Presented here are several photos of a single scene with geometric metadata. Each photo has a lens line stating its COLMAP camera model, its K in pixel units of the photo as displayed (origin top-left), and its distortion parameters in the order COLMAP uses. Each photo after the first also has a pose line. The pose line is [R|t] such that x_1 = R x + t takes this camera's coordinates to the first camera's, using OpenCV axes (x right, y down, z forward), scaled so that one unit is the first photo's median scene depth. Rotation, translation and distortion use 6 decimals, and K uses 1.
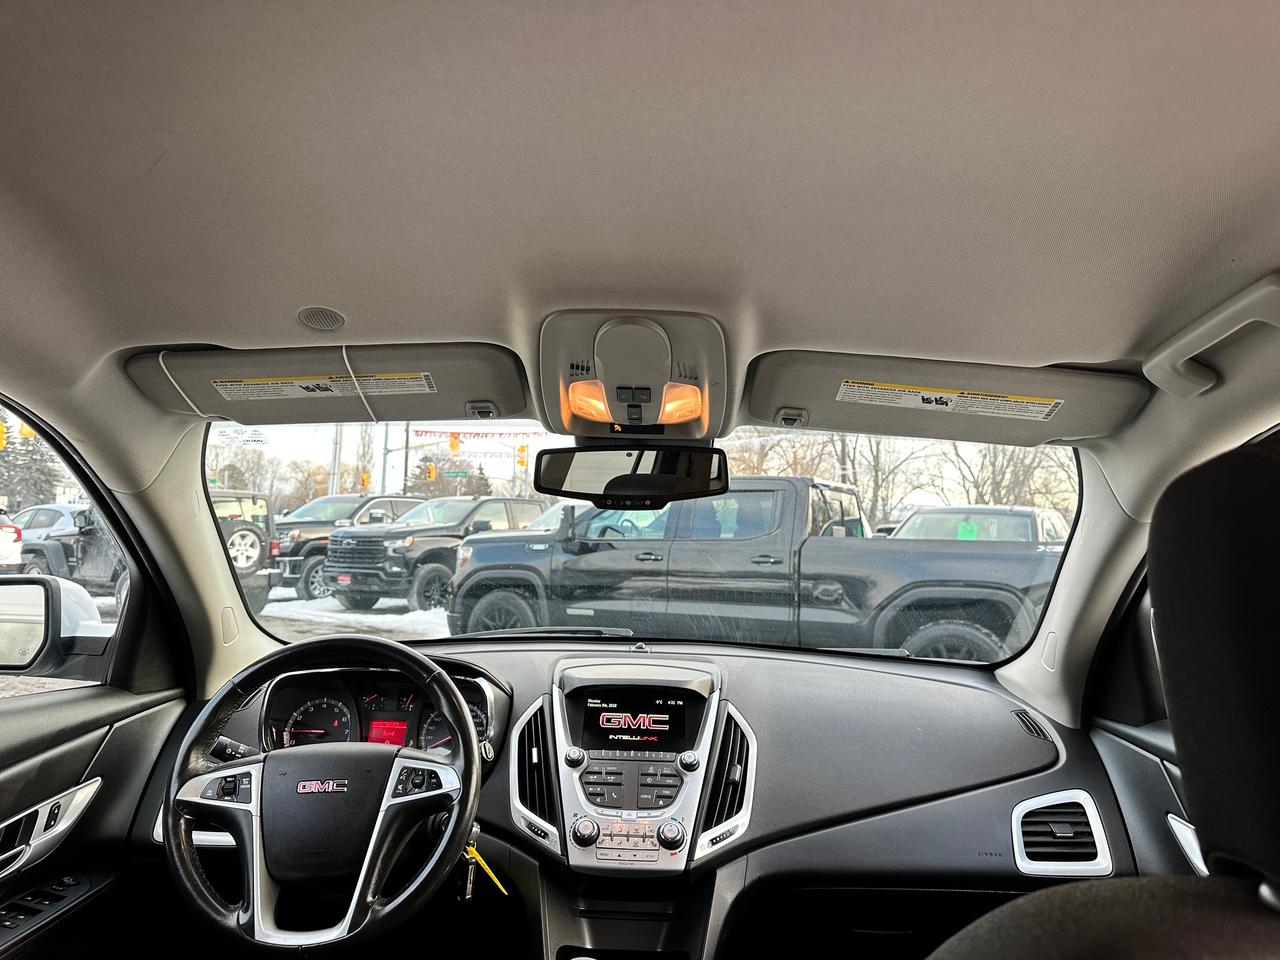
lens RADIAL K [[895.0, 0, 644.8], [0, 895.0, 461.6], [0, 0, 1]] dist [0.113917, -0.198621]
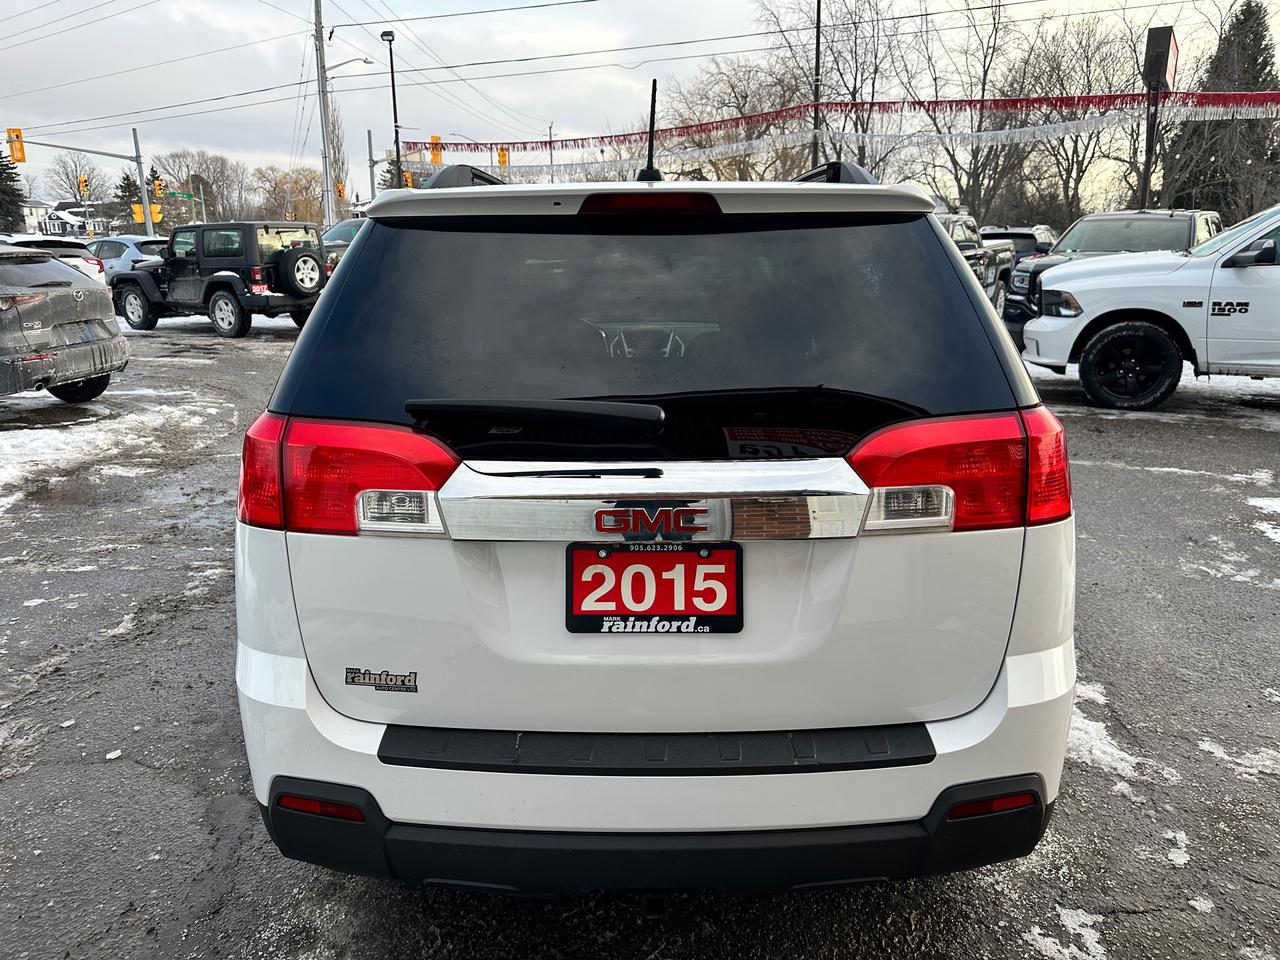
lens RADIAL K [[899.1, 0, 639.7], [0, 899.1, 481.3], [0, 0, 1]] dist [0.010367, -0.005778]
pose [[0.999500, -0.031545, 0.002238, -0.063766], [0.028928, 0.940578, 0.338344, -0.347687], [-0.012778, -0.338110, 0.941020, -2.295008]]
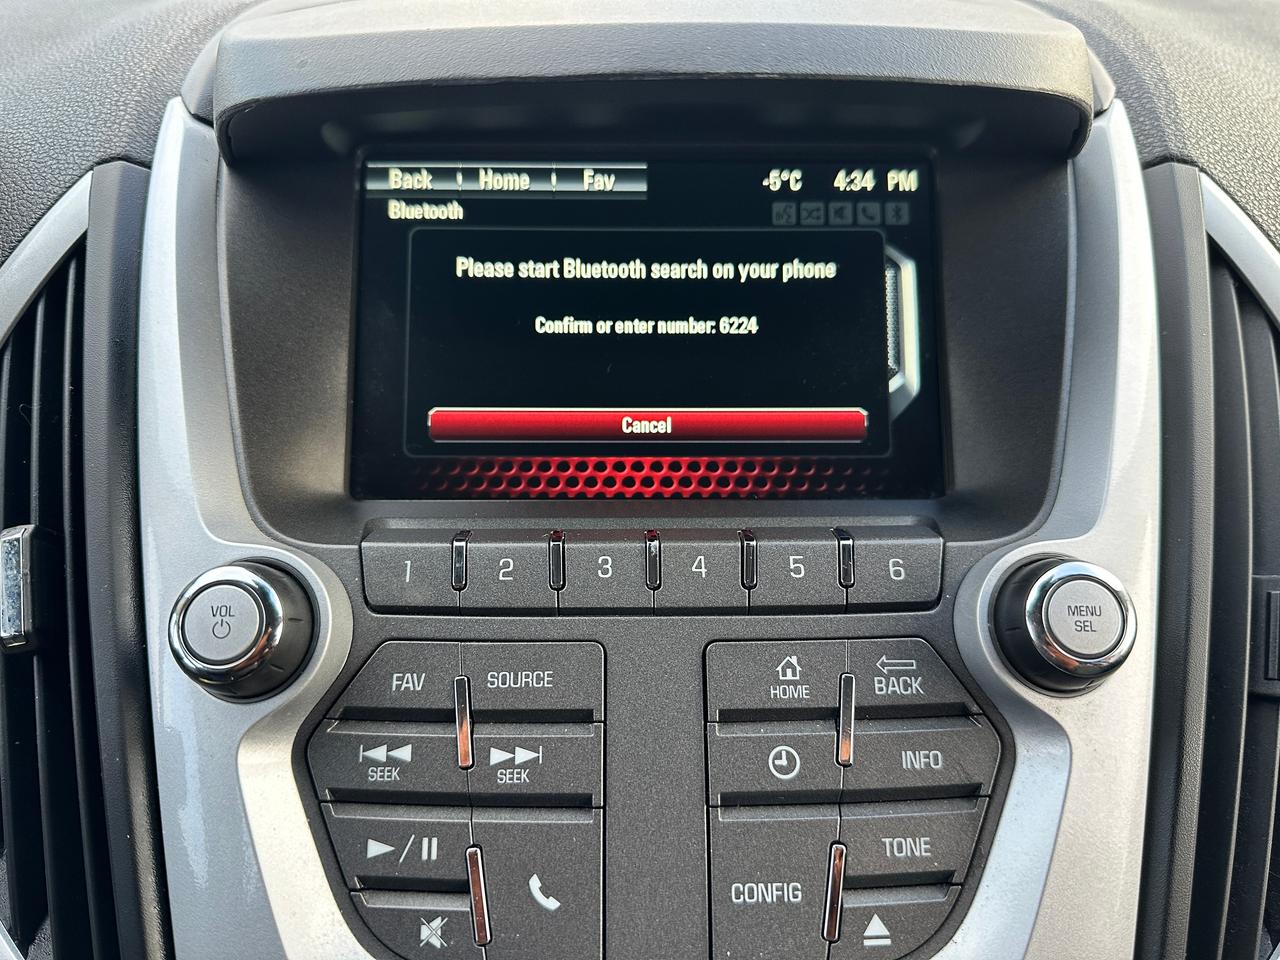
lens RADIAL K [[914.8, 0, 642.8], [0, 914.8, 476.0], [0, 0, 1]] dist [-0.017084, -0.008286]
pose [[0.999208, -0.038279, 0.010834, -0.016539], [0.024597, 0.808472, 0.588020, 0.224130], [-0.031268, -0.587288, 0.808774, 0.885998]]
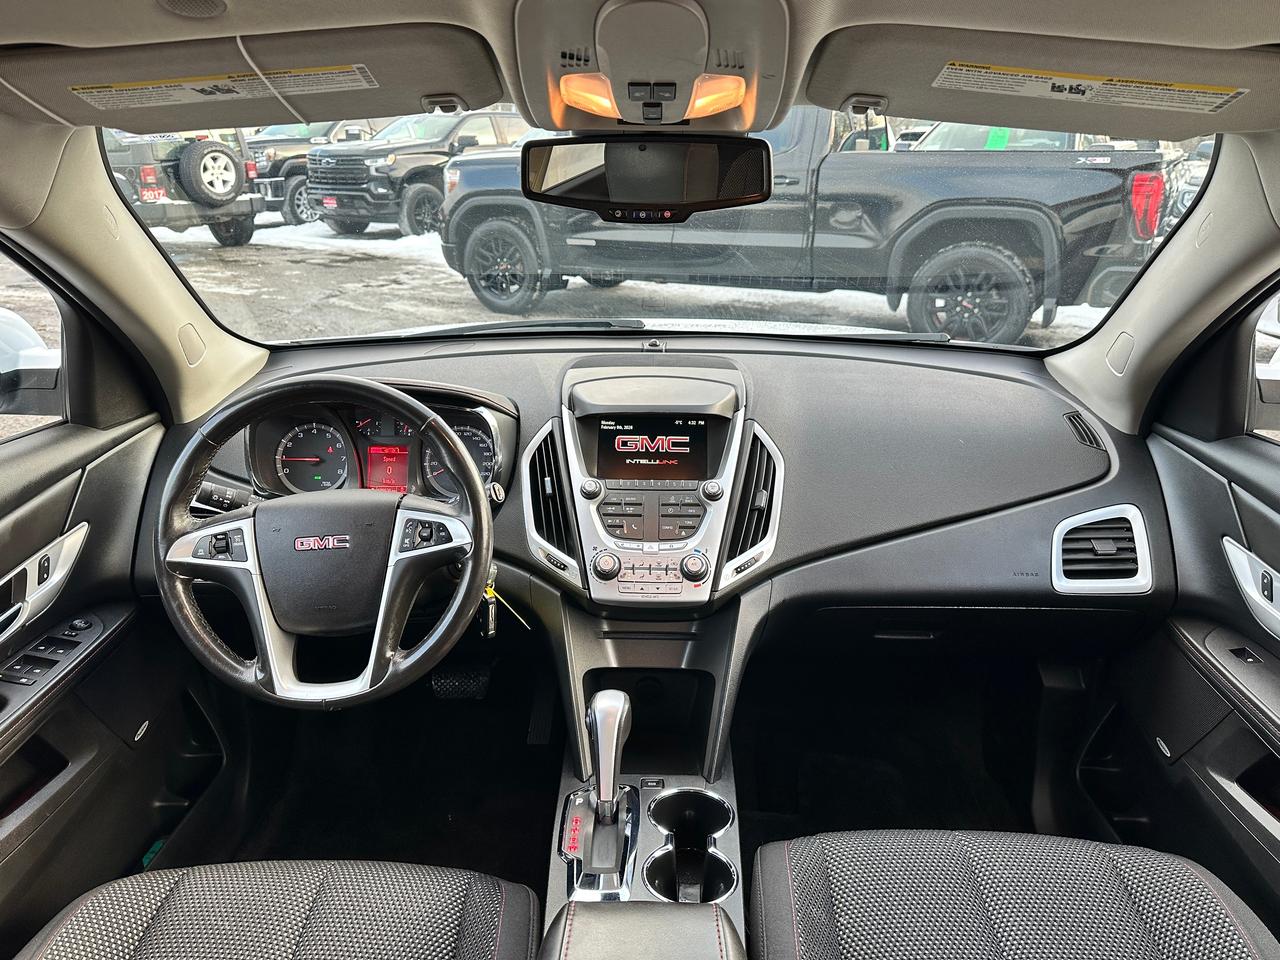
lens RADIAL K [[901.2, 0, 638.5], [0, 901.2, 472.0], [0, 0, 1]] dist [0.089959, -0.116464]
pose [[0.999685, -0.020590, -0.014362, -0.013866], [0.024714, 0.907626, 0.419053, -0.078639], [0.004407, -0.419276, 0.907848, 0.155535]]
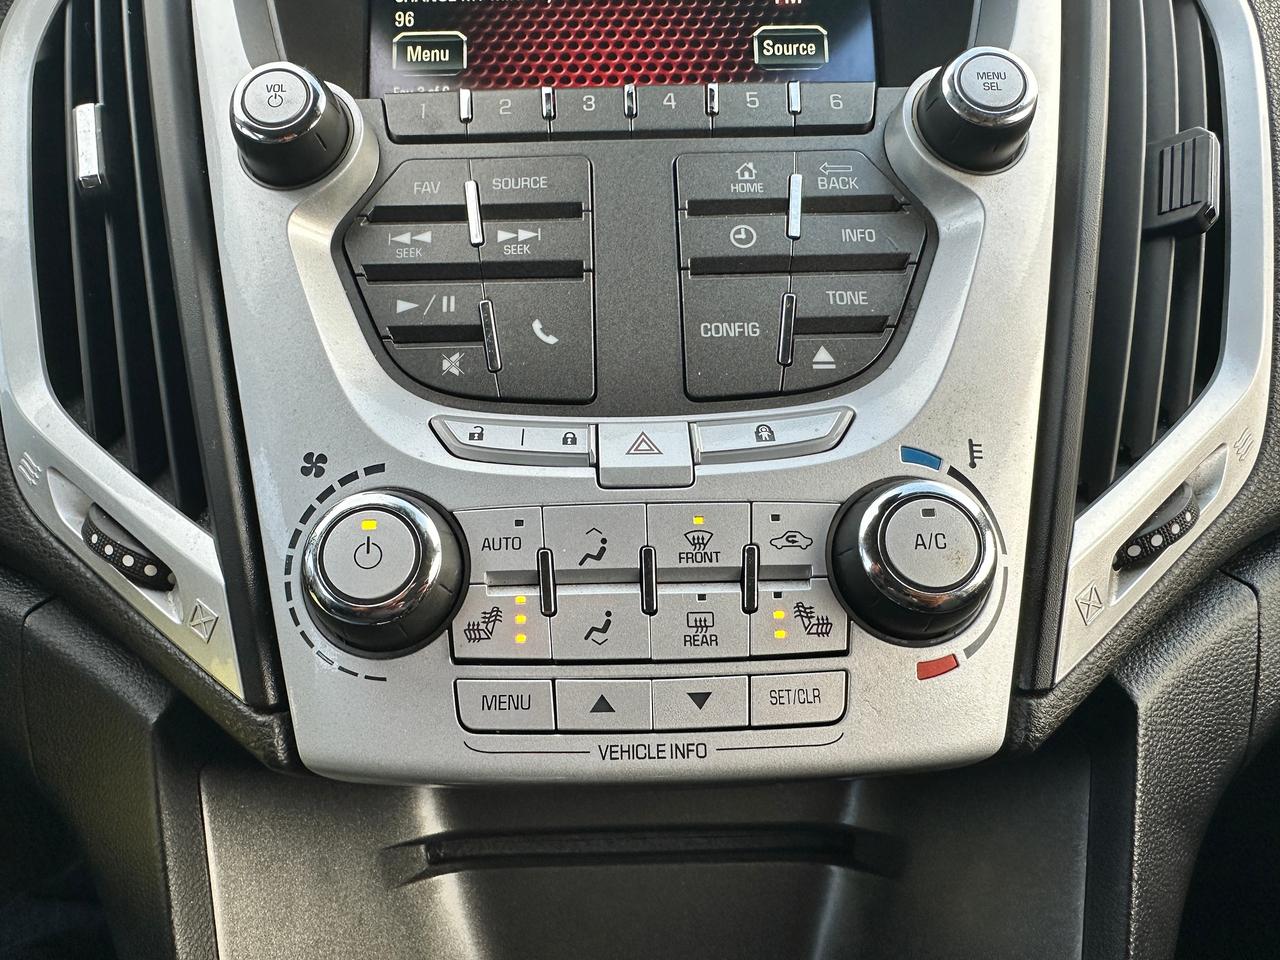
lens RADIAL K [[905.1, 0, 601.8], [0, 905.1, 555.4], [0, 0, 1]] dist [0.000468, -0.005456]
pose [[0.998461, -0.055434, 0.001503, -0.024356], [0.043795, 0.804875, 0.591826, 0.290324], [-0.034017, -0.590850, 0.806064, 0.805445]]
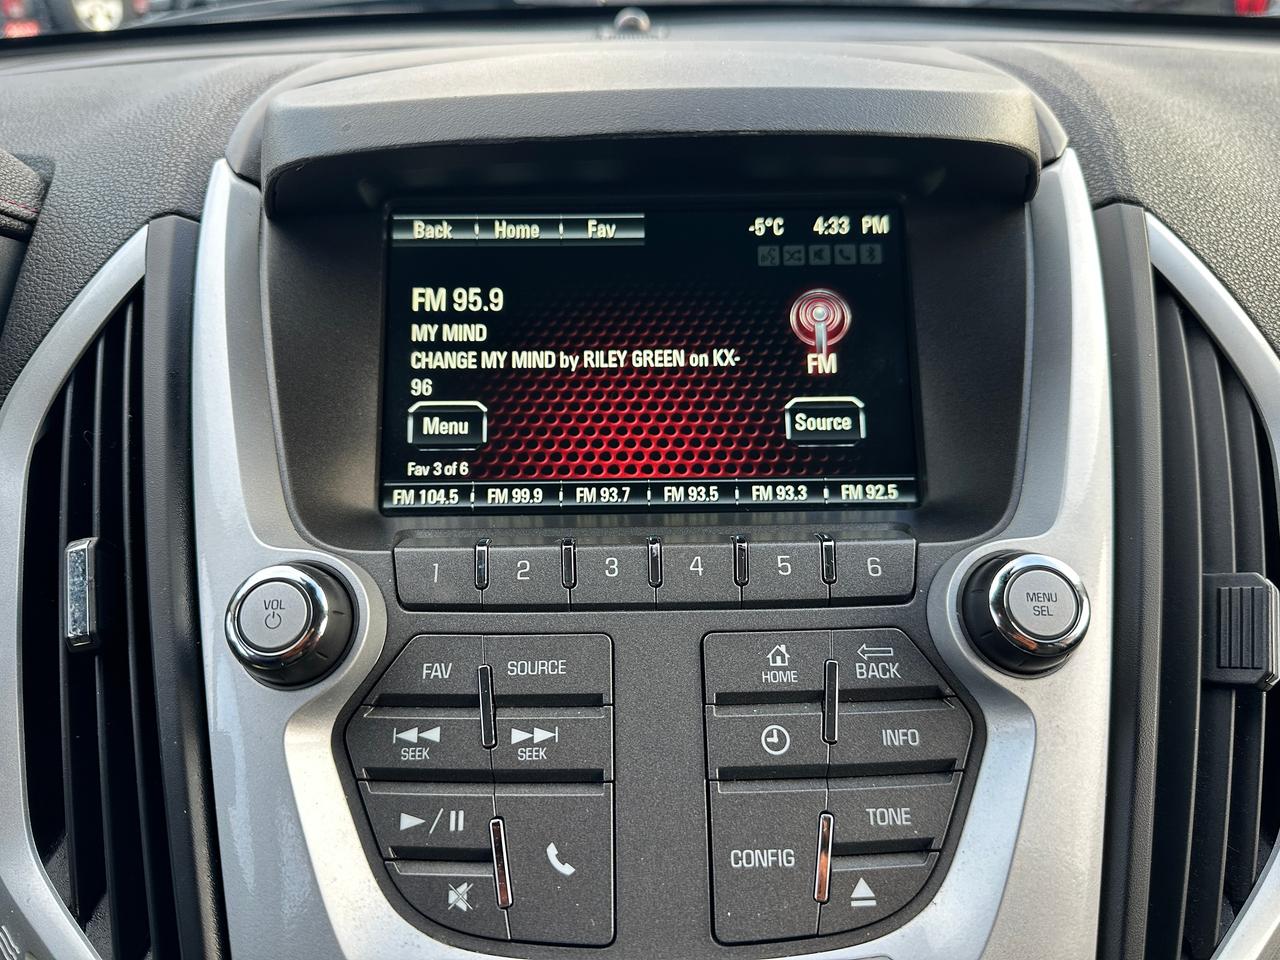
lens RADIAL K [[900.9, 0, 632.0], [0, 900.9, 480.8], [0, 0, 1]] dist [0.009860, -0.033551]
pose [[0.998781, -0.049239, 0.003493, -0.017774], [0.039312, 0.836240, 0.546952, 0.220832], [-0.029853, -0.546148, 0.837157, 0.869188]]
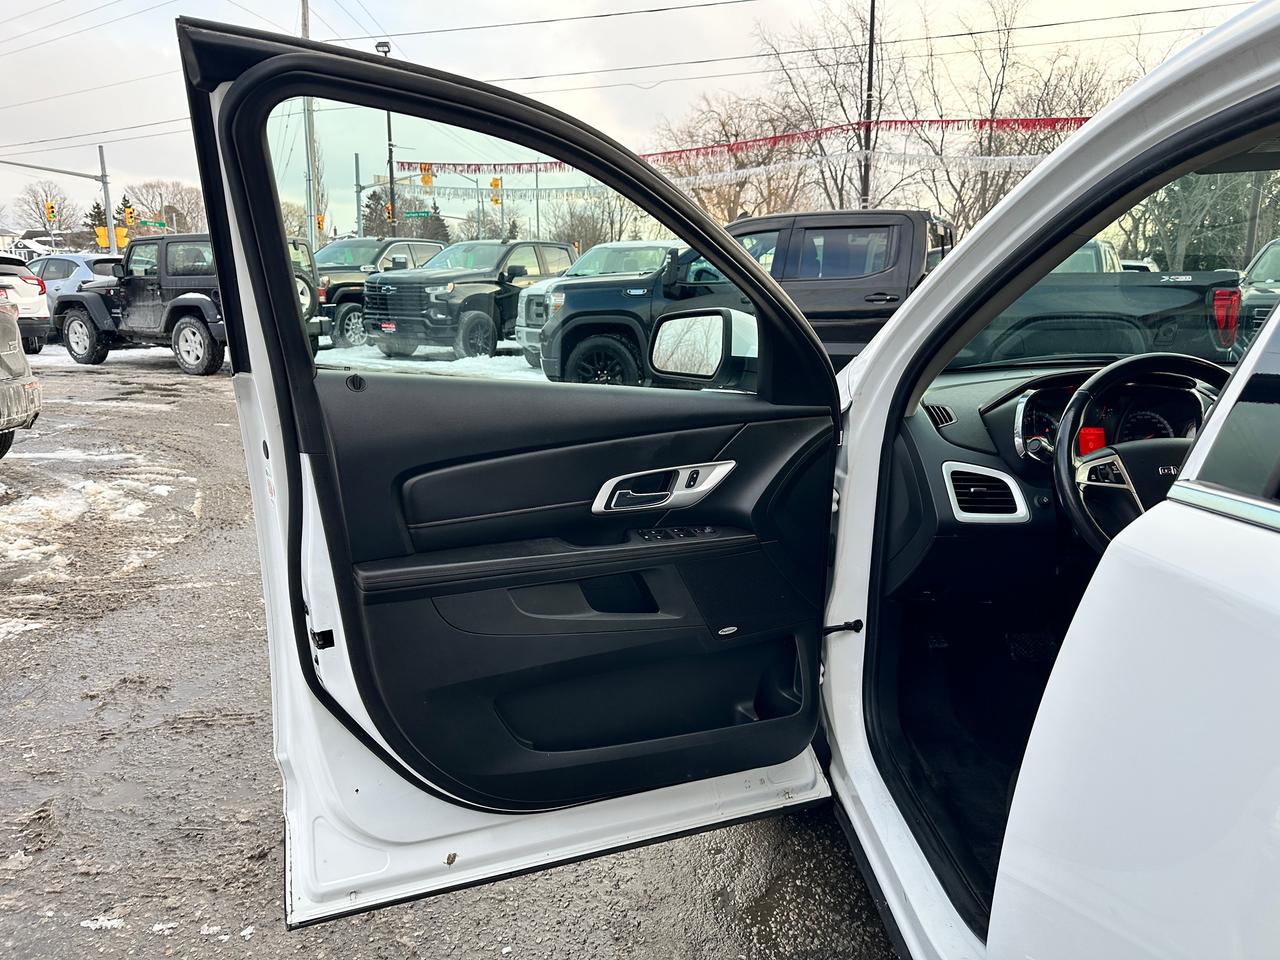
lens RADIAL K [[902.4, 0, 640.2], [0, 902.4, 481.9], [0, 0, 1]] dist [0.041353, -0.047349]
pose [[0.999291, -0.021972, 0.030558, -0.963670], [0.011839, 0.954199, 0.298939, -0.025960], [-0.035726, -0.298365, 0.953783, -0.186157]]
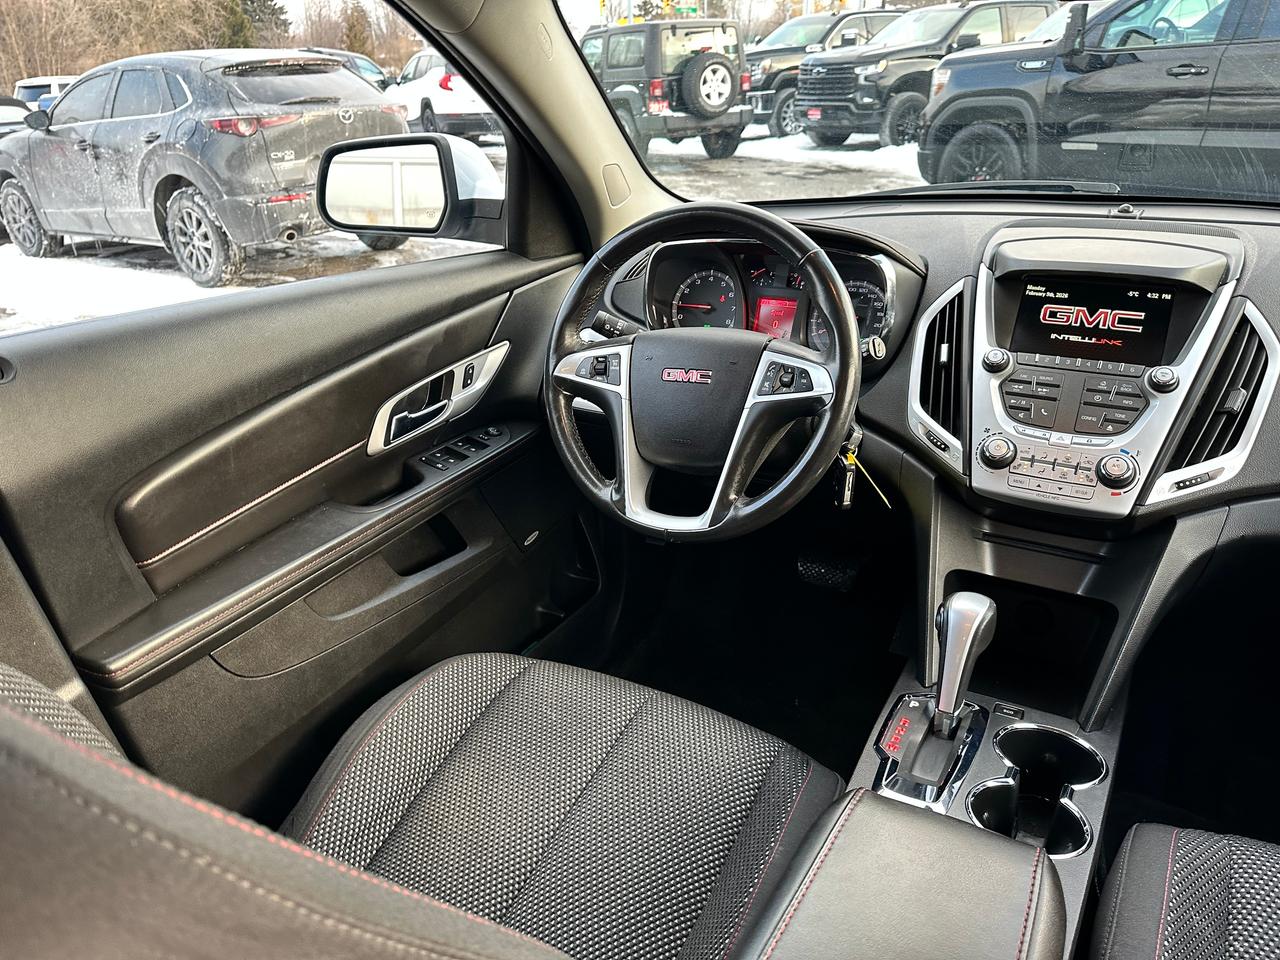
lens RADIAL K [[902.5, 0, 636.6], [0, 902.5, 470.1], [0, 0, 1]] dist [0.058866, -0.073411]
pose [[0.874076, 0.143969, -0.463966, 0.029408], [0.098945, 0.882294, 0.460182, 0.017259], [0.475606, -0.448141, 0.756947, 0.210738]]
